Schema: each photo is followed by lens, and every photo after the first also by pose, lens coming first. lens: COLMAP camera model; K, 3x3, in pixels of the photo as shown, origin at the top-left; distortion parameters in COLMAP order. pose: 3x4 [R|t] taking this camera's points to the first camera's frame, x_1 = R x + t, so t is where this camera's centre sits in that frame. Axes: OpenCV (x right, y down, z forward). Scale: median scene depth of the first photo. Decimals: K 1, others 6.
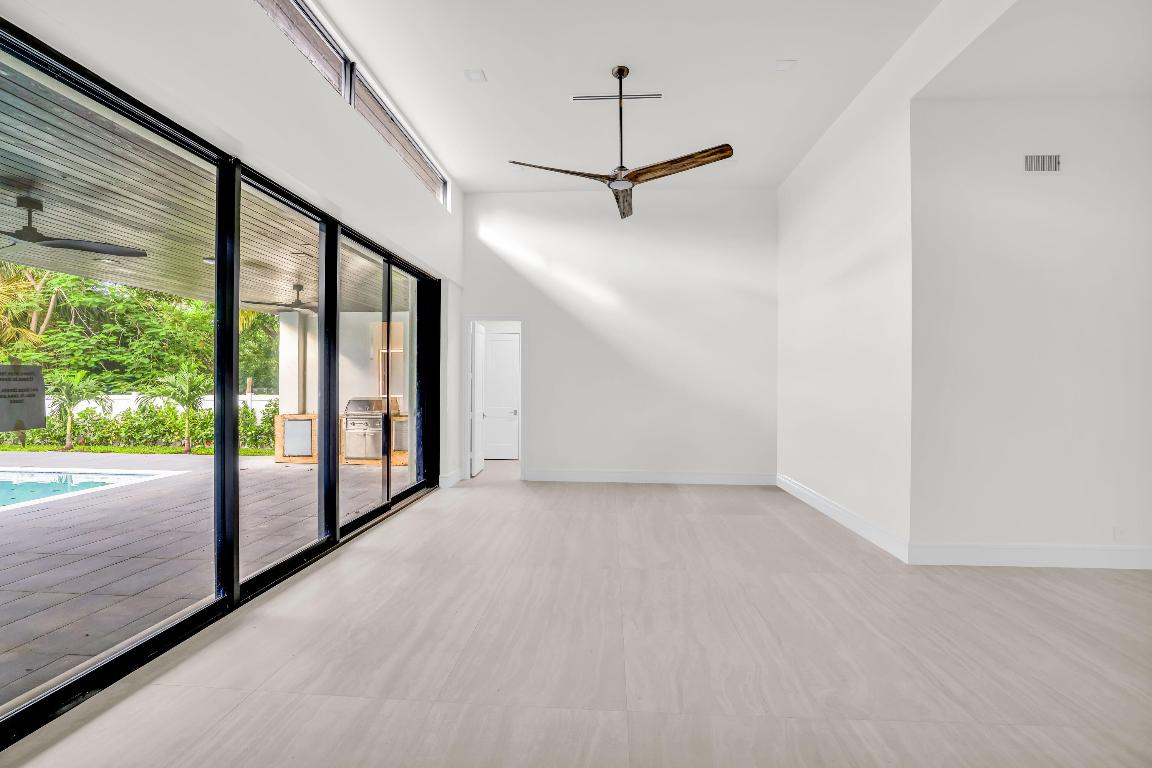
lens RADIAL K [[516.0, 0, 573.6], [0, 516.0, 384.3], [0, 0, 1]] dist [-0.021397, 0.001397]
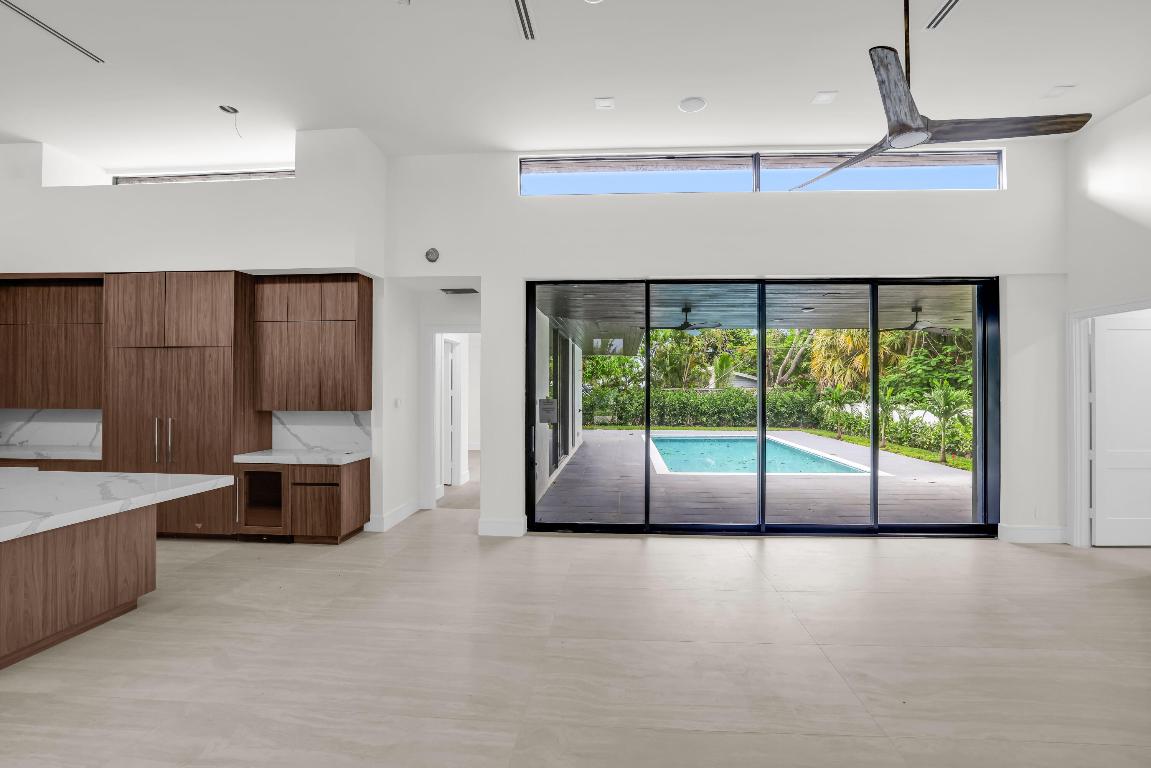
lens RADIAL K [[515.5, 0, 586.4], [0, 515.5, 387.1], [0, 0, 1]] dist [-0.021397, 0.001397]
pose [[-0.015012, -0.007601, -0.999858, 0.809842], [-0.003224, 0.999966, -0.007554, -0.037946], [0.999882, 0.003111, -0.015036, 0.572881]]
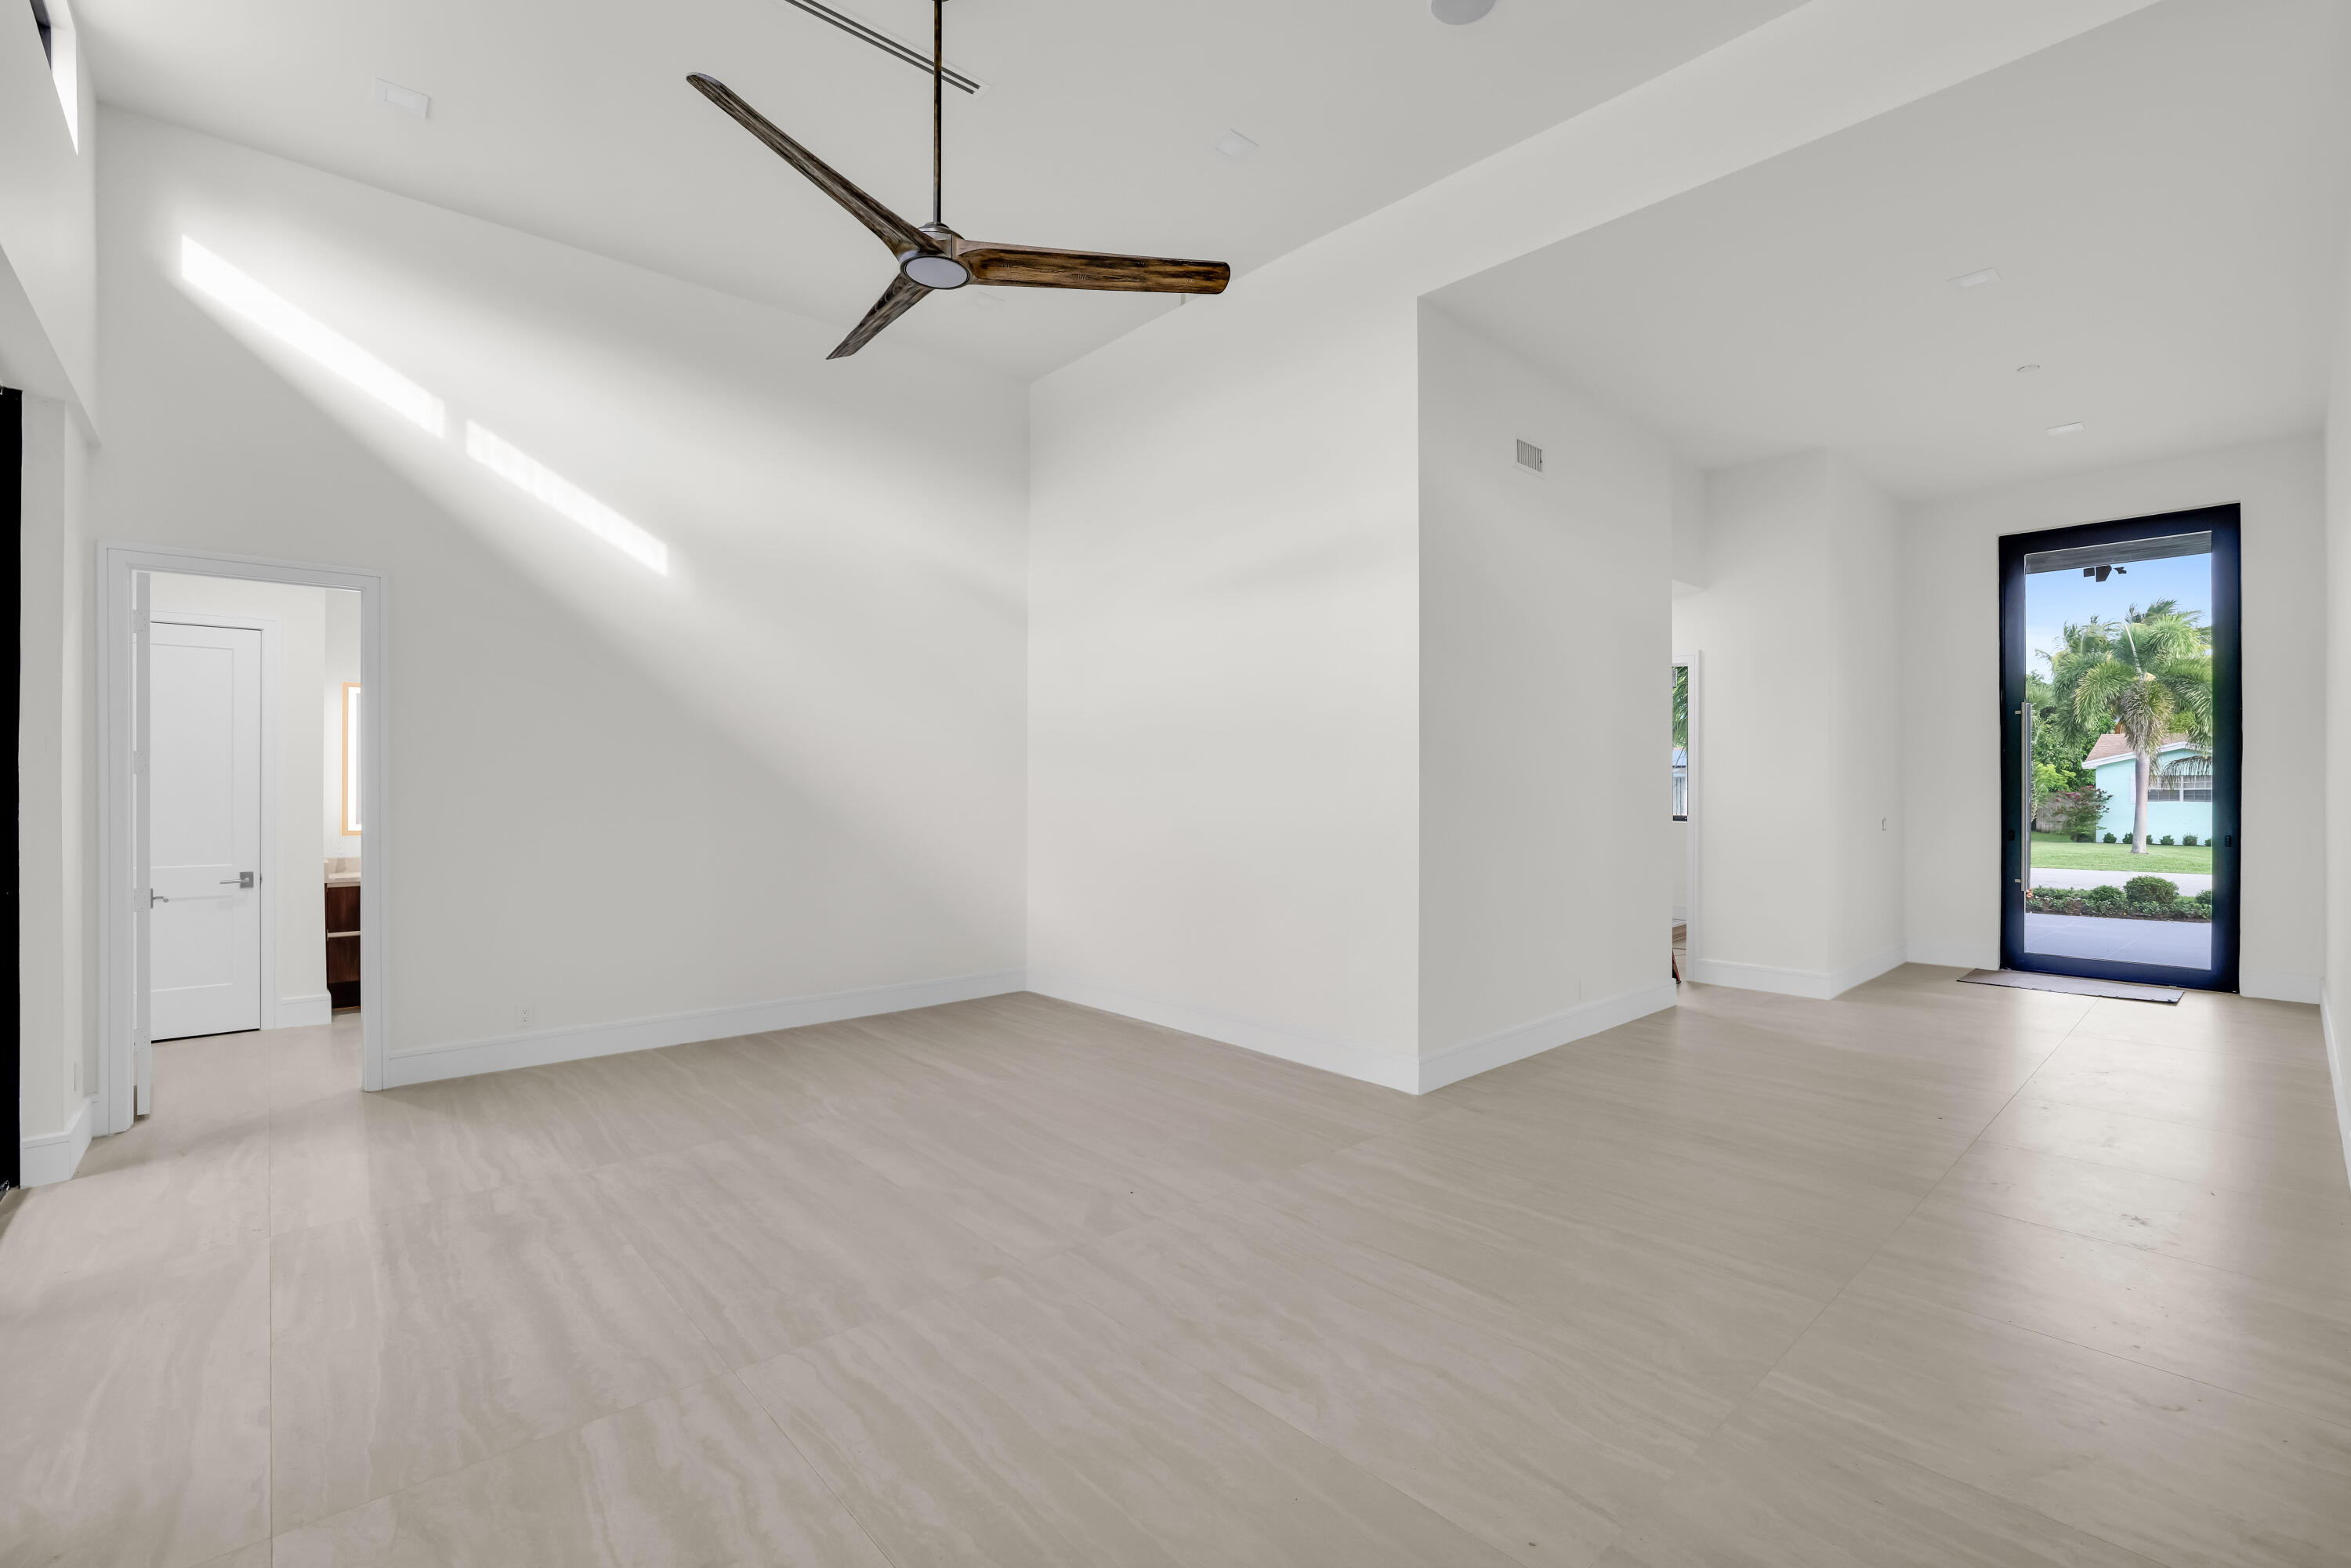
lens RADIAL K [[1052.9, 0, 1174.1], [0, 1052.9, 785.1], [0, 0, 1]] dist [-0.021397, 0.001397]
pose [[0.688096, -0.003793, 0.725610, -0.358929], [0.005168, 0.999987, 0.000327, -0.001527], [-0.725601, 0.003525, 0.688106, 0.334320]]
